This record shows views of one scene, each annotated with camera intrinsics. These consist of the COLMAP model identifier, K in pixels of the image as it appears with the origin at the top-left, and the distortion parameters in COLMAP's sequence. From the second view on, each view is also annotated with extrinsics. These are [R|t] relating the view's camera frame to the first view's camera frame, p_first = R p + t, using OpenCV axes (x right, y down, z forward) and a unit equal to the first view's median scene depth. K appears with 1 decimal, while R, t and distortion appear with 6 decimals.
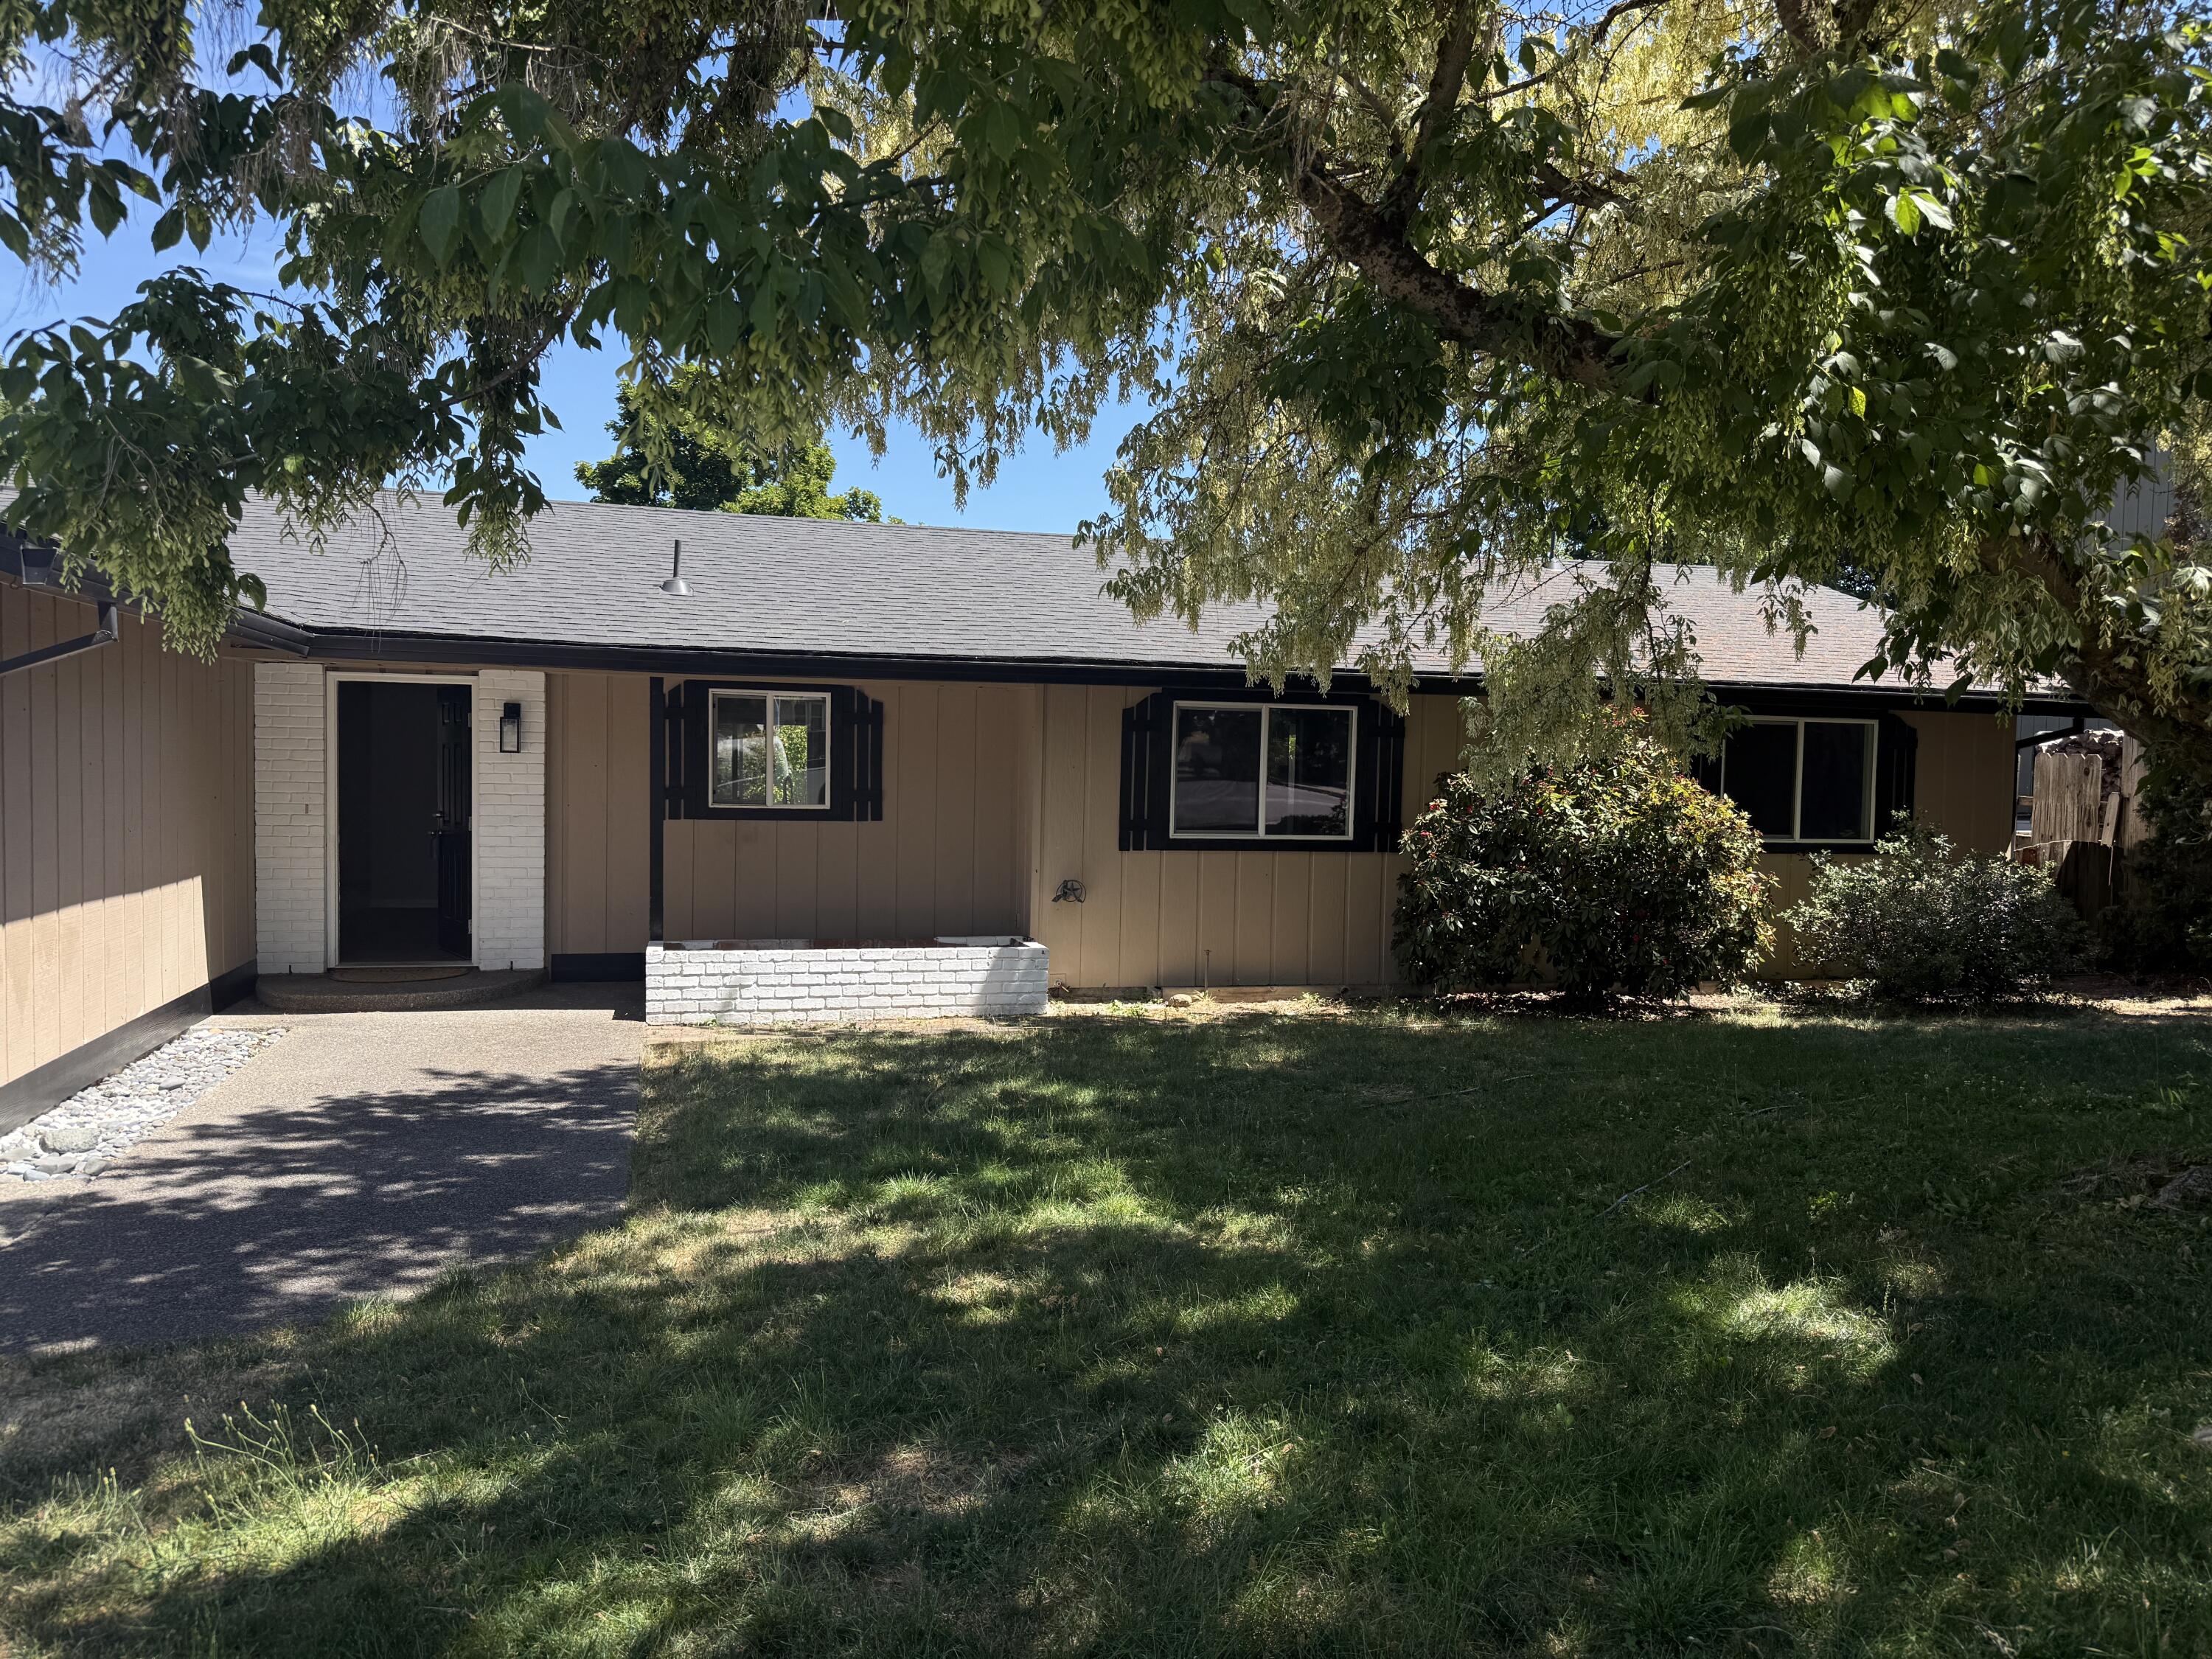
lens RADIAL K [[1552.0, 0, 1093.6], [0, 1552.0, 836.2], [0, 0, 1]] dist [0.029416, -0.052925]
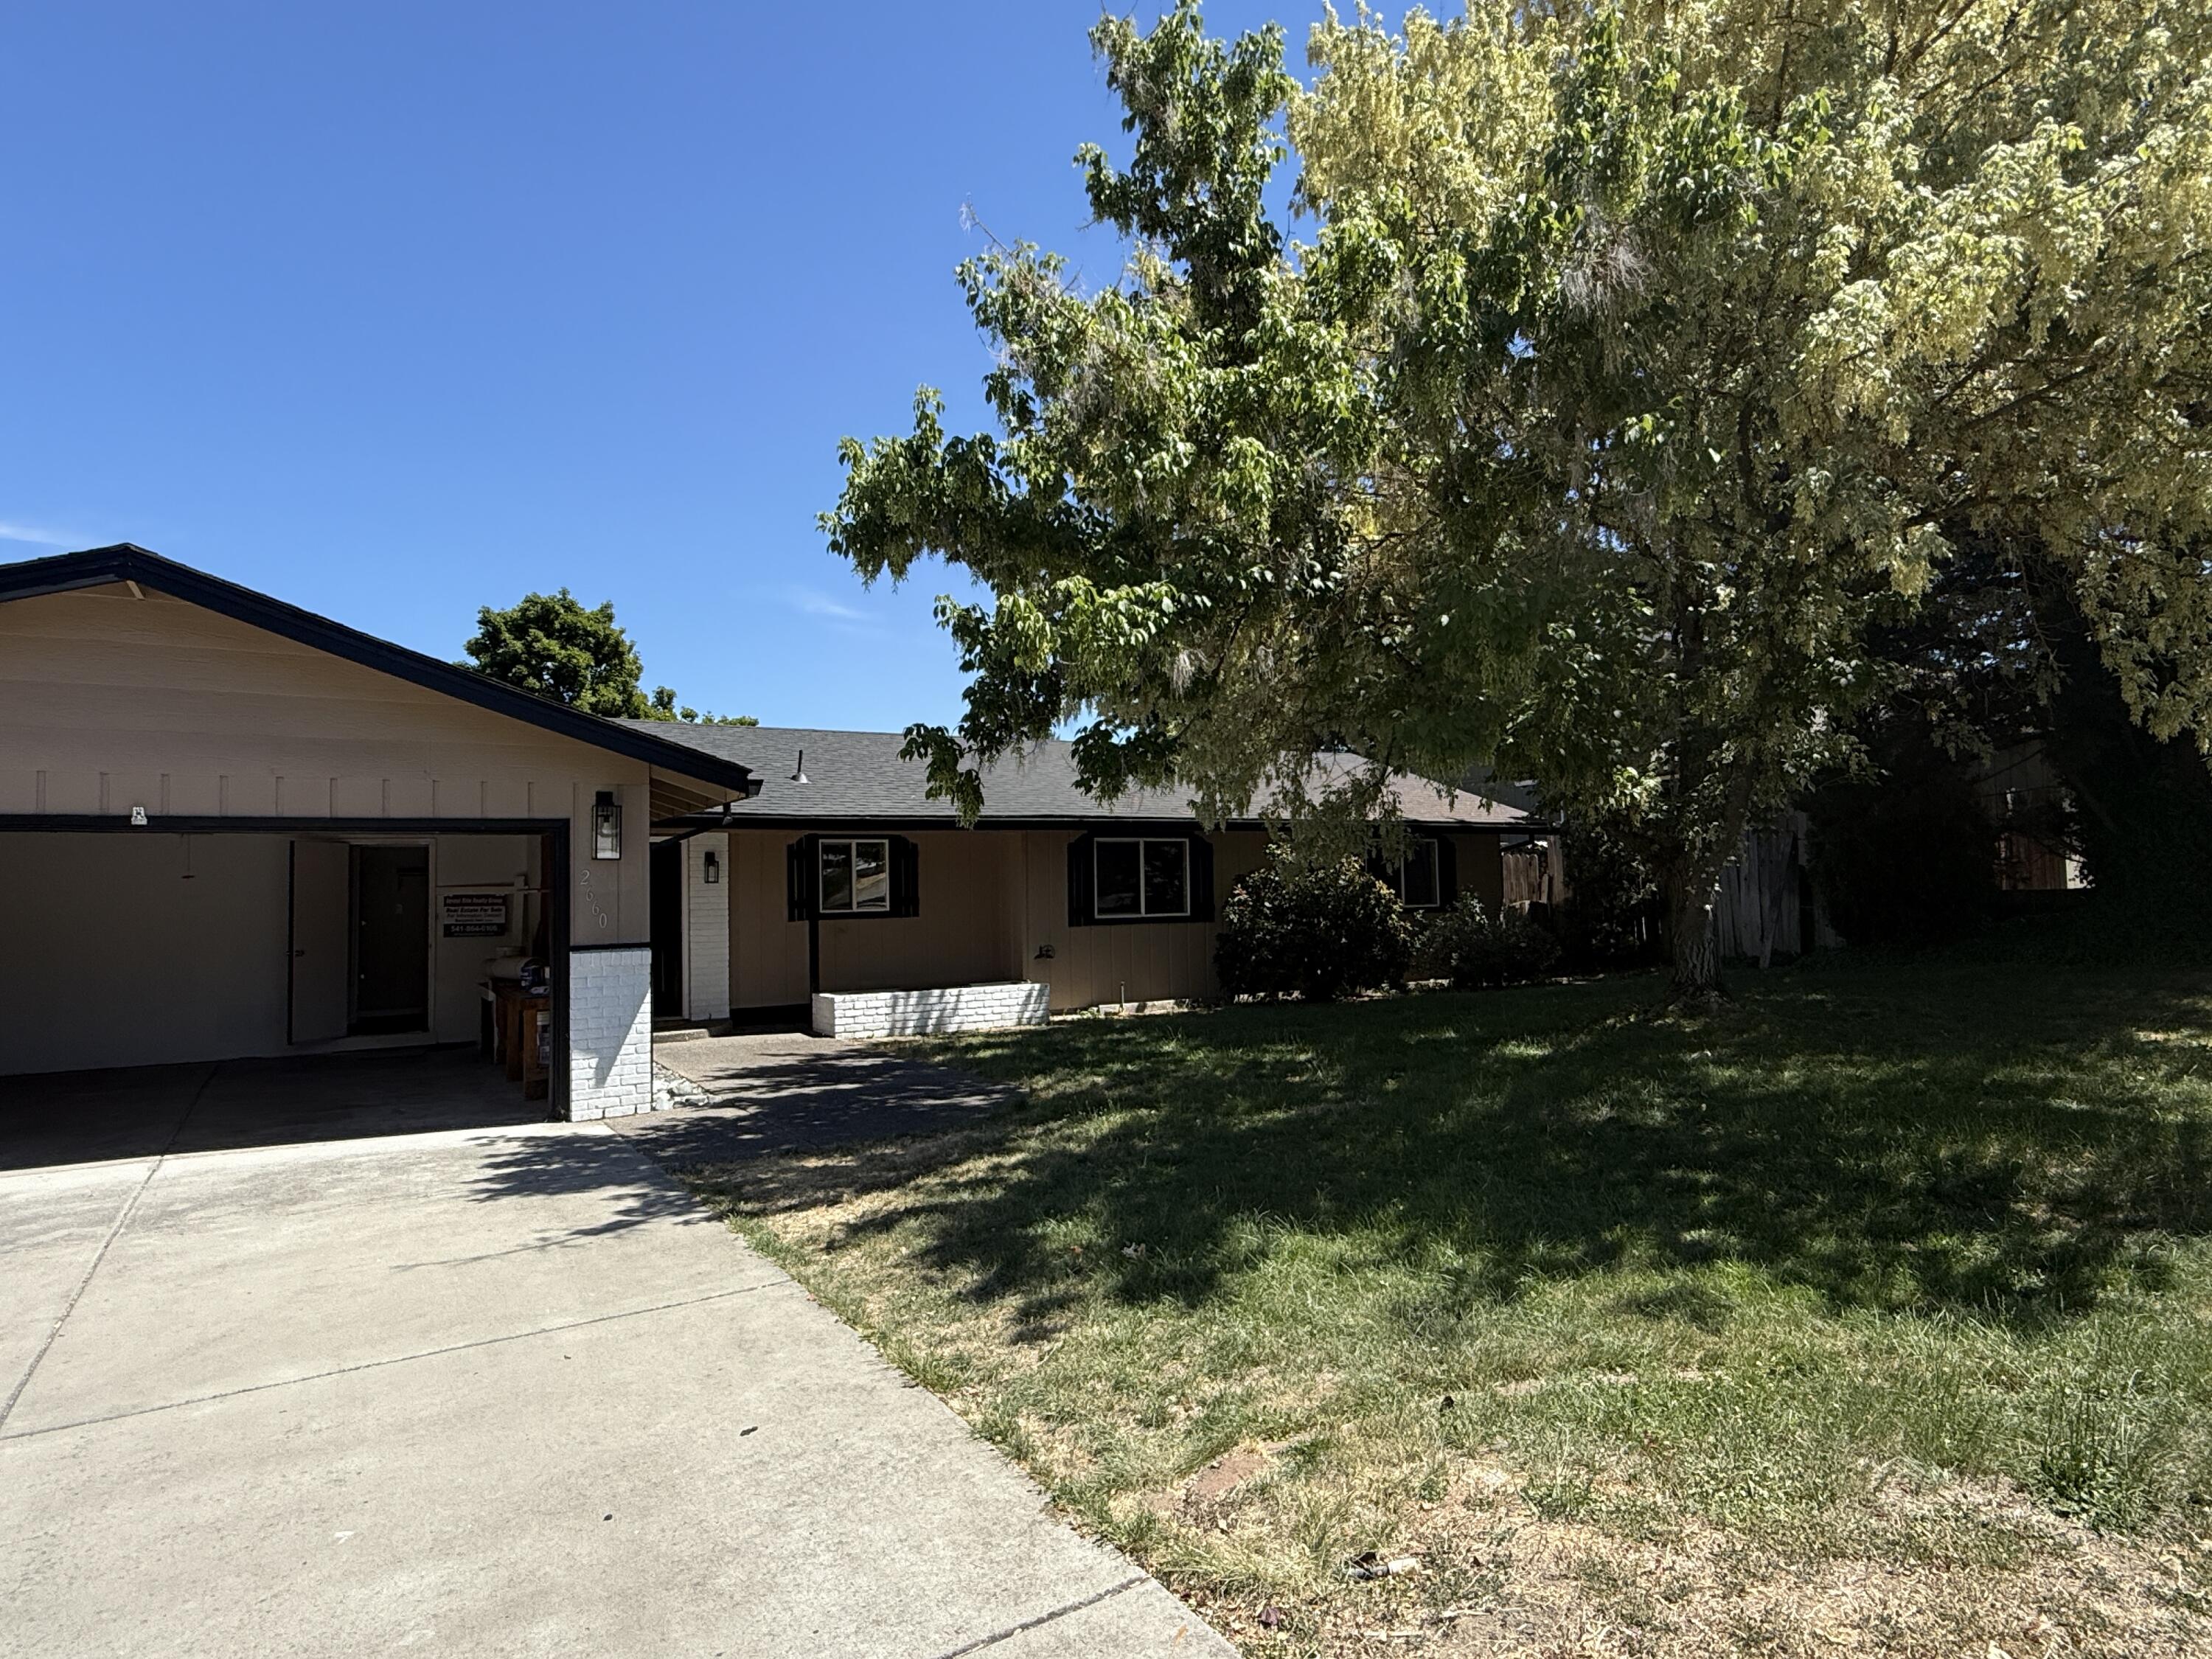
lens RADIAL K [[1248.0, 0, 1100.9], [0, 1248.0, 837.2], [0, 0, 1]] dist [0.000765, -0.000116]
pose [[0.957799, -0.028081, 0.286065, -0.343334], [0.053164, 0.995352, -0.080298, 0.023626], [-0.282480, 0.092118, 0.954840, -0.339466]]
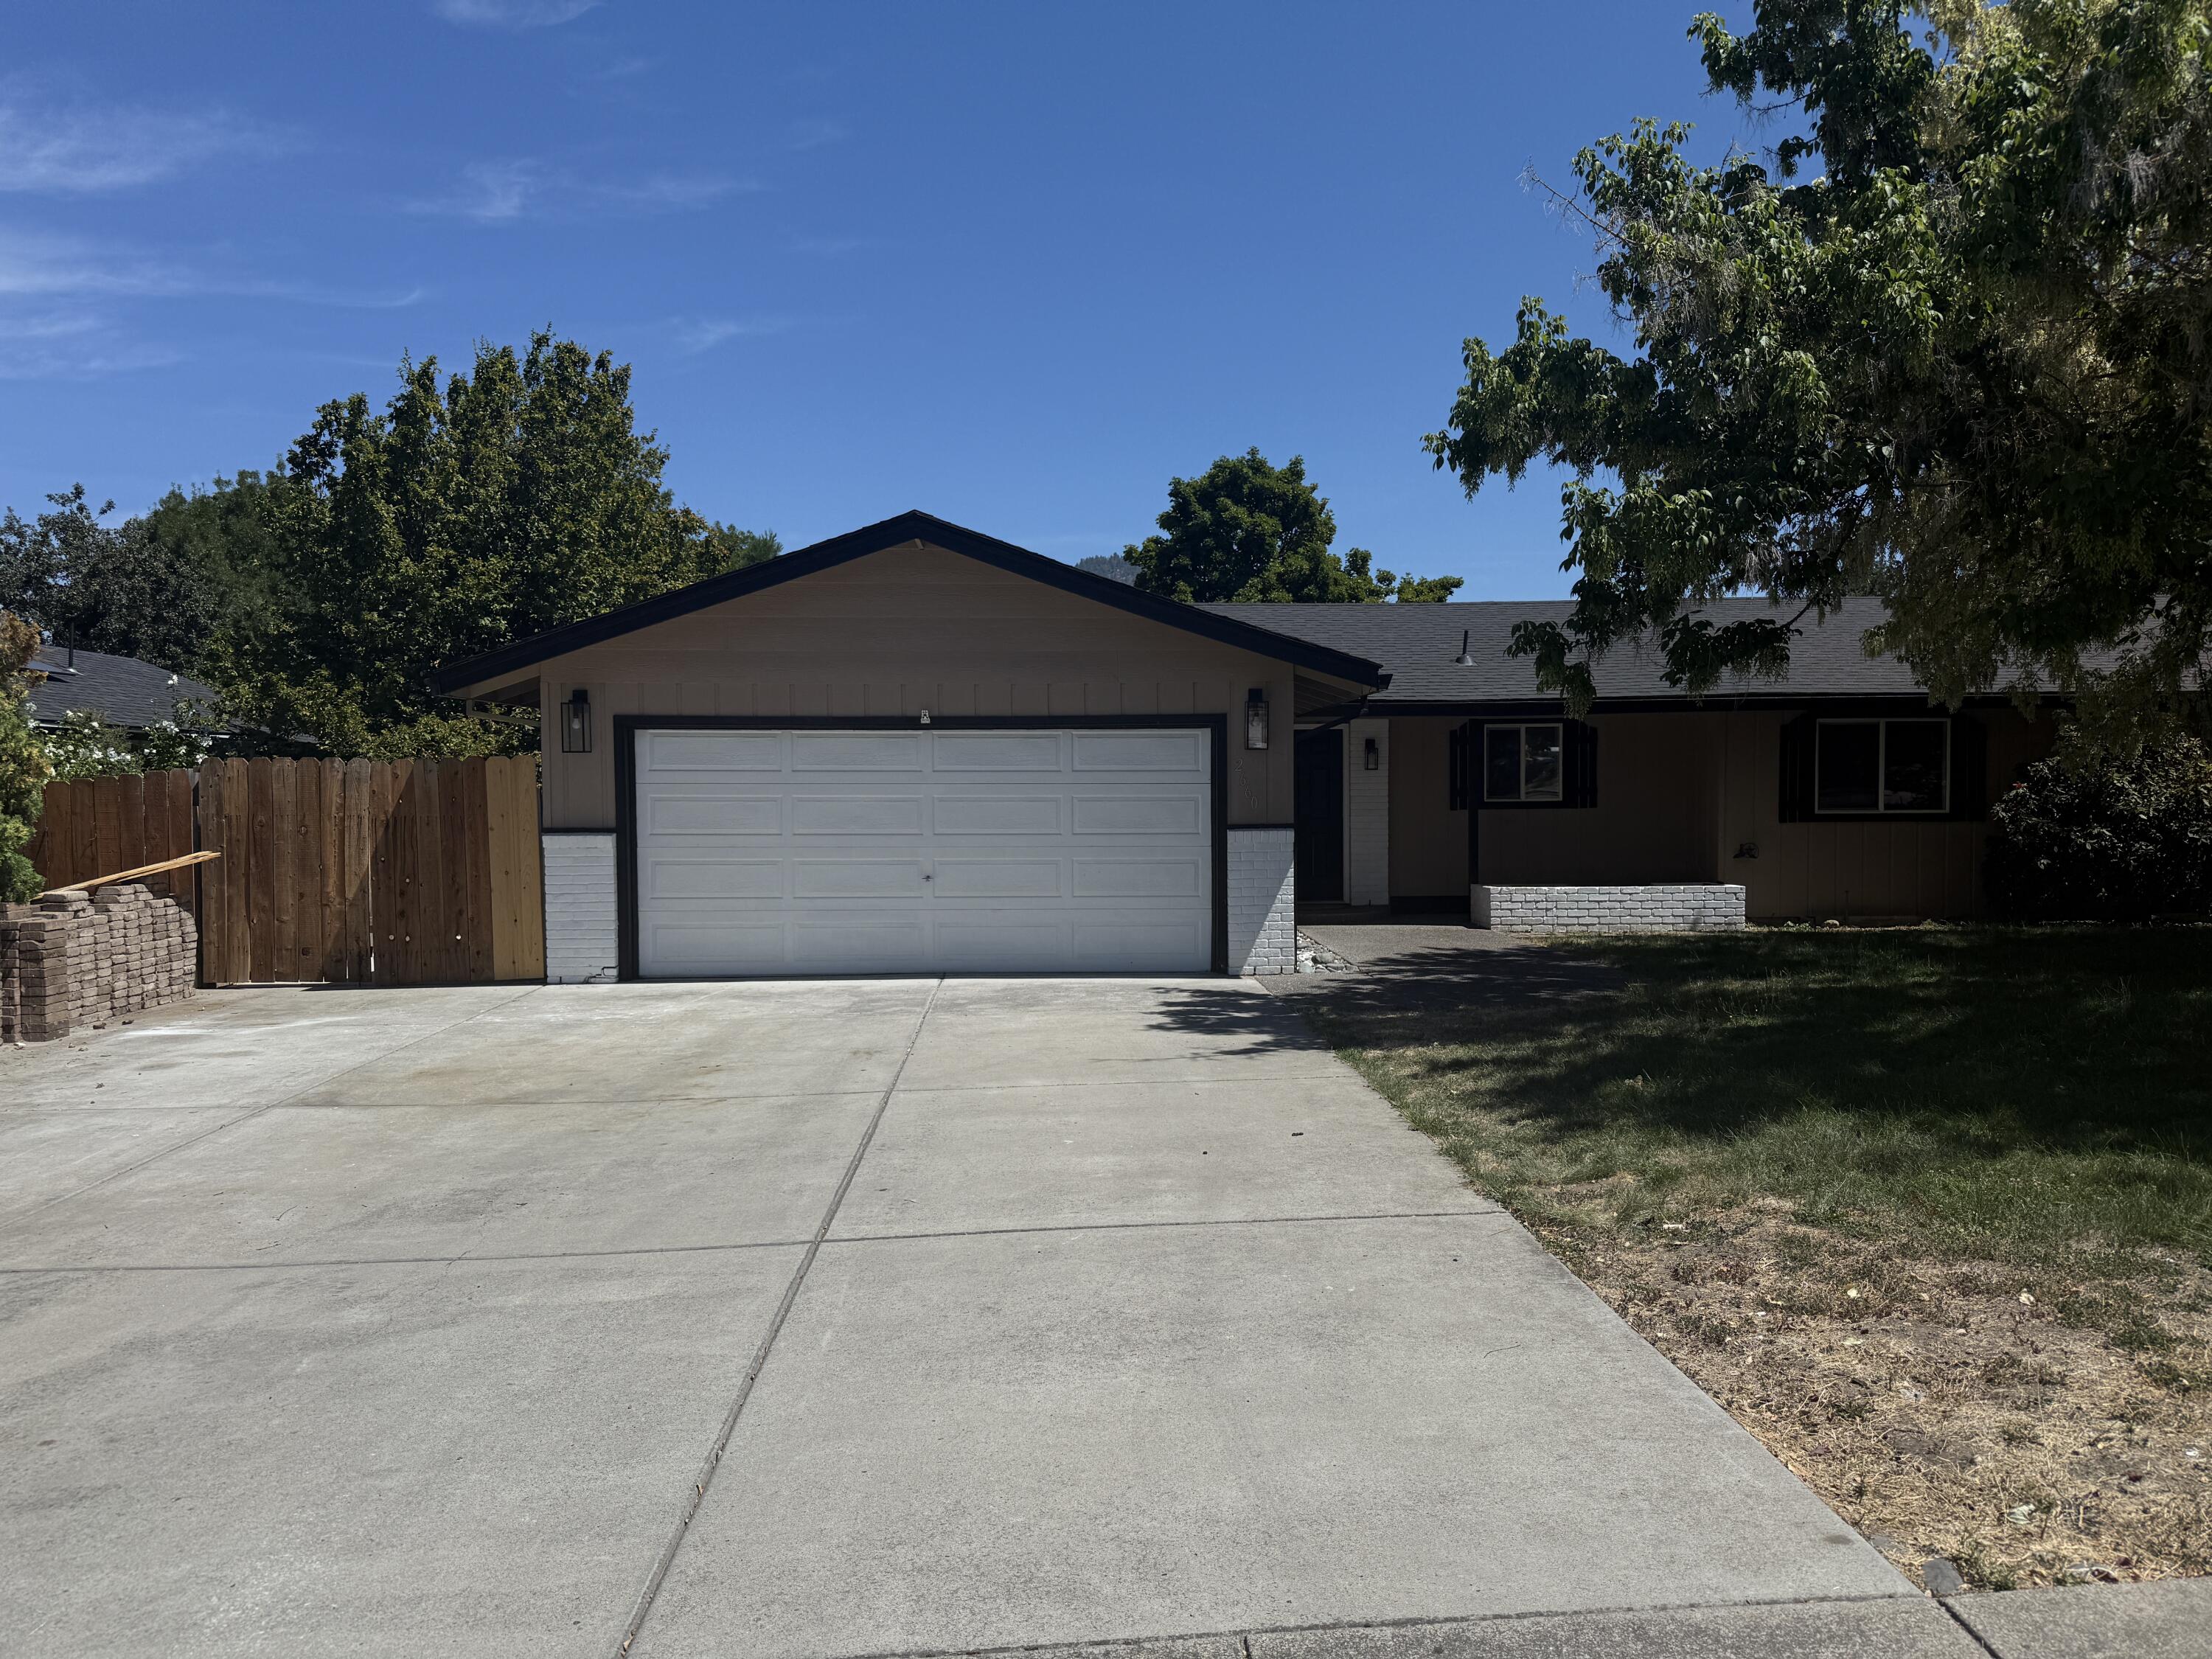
lens RADIAL K [[1552.0, 0, 1059.3], [0, 1552.0, 842.7], [0, 0, 1]] dist [0.029416, -0.052925]
pose [[0.968421, -0.020813, -0.248451, -0.278926], [0.017499, 0.999726, -0.015538, 0.039333], [0.248706, 0.010700, 0.968520, -0.606486]]
